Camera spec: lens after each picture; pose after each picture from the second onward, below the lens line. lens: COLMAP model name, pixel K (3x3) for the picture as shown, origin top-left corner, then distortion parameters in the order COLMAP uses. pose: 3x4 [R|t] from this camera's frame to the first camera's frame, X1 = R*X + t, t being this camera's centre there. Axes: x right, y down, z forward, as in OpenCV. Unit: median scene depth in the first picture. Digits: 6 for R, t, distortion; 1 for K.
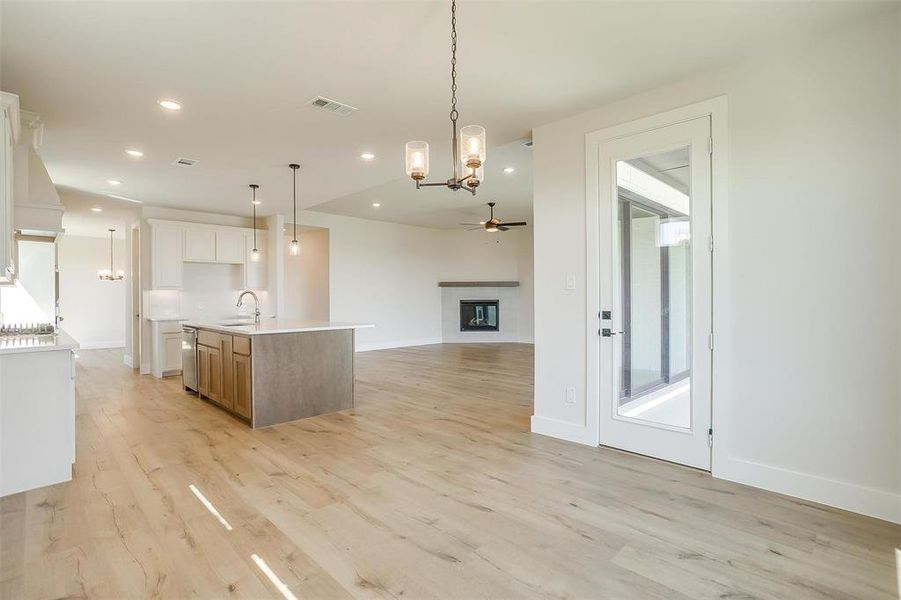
lens RADIAL K [[434.1, 0, 439.4], [0, 434.1, 301.1], [0, 0, 1]] dist [-0.030743, 0.012372]
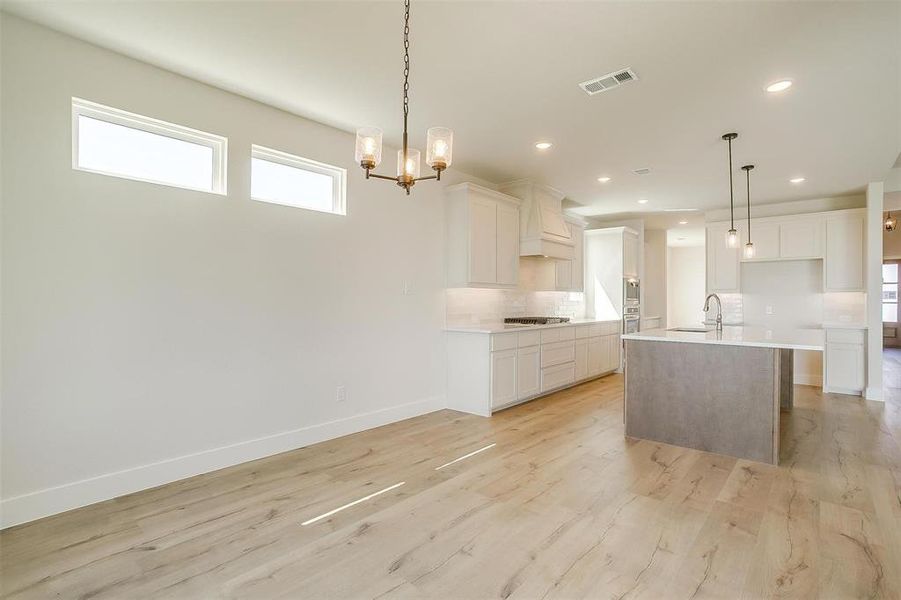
lens RADIAL K [[434.1, 0, 445.3], [0, 434.1, 305.2], [0, 0, 1]] dist [-0.030743, 0.012372]
pose [[0.081896, 0.014224, -0.996539, 0.708527], [-0.012280, 0.999837, 0.013262, -0.008995], [0.996565, 0.011151, 0.082057, 0.724414]]
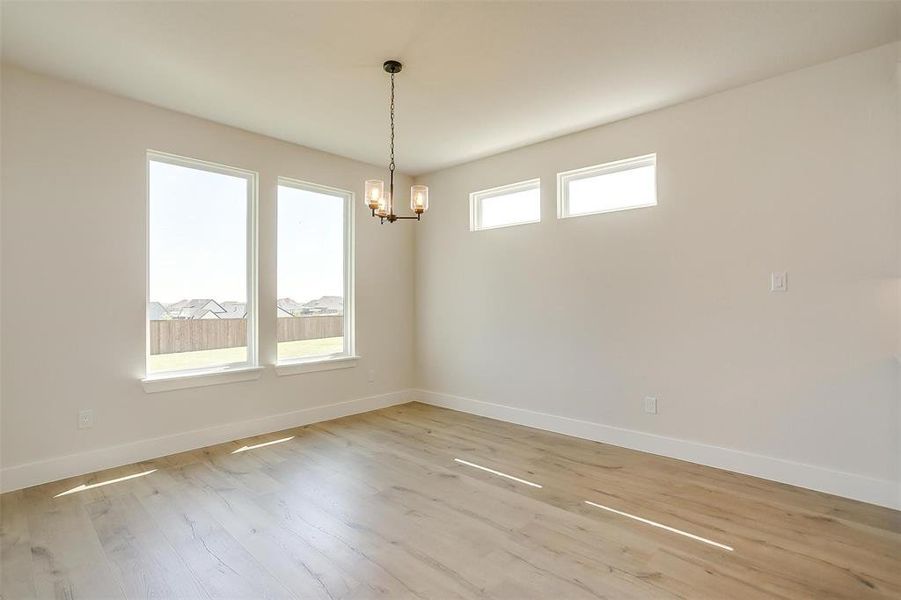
lens RADIAL K [[434.1, 0, 448.9], [0, 434.1, 305.4], [0, 0, 1]] dist [-0.030743, 0.012372]
pose [[-0.998391, 0.008176, -0.056119, -0.045904], [0.007340, 0.999859, 0.015083, -0.012636], [0.056235, 0.014647, -0.998310, 1.698121]]
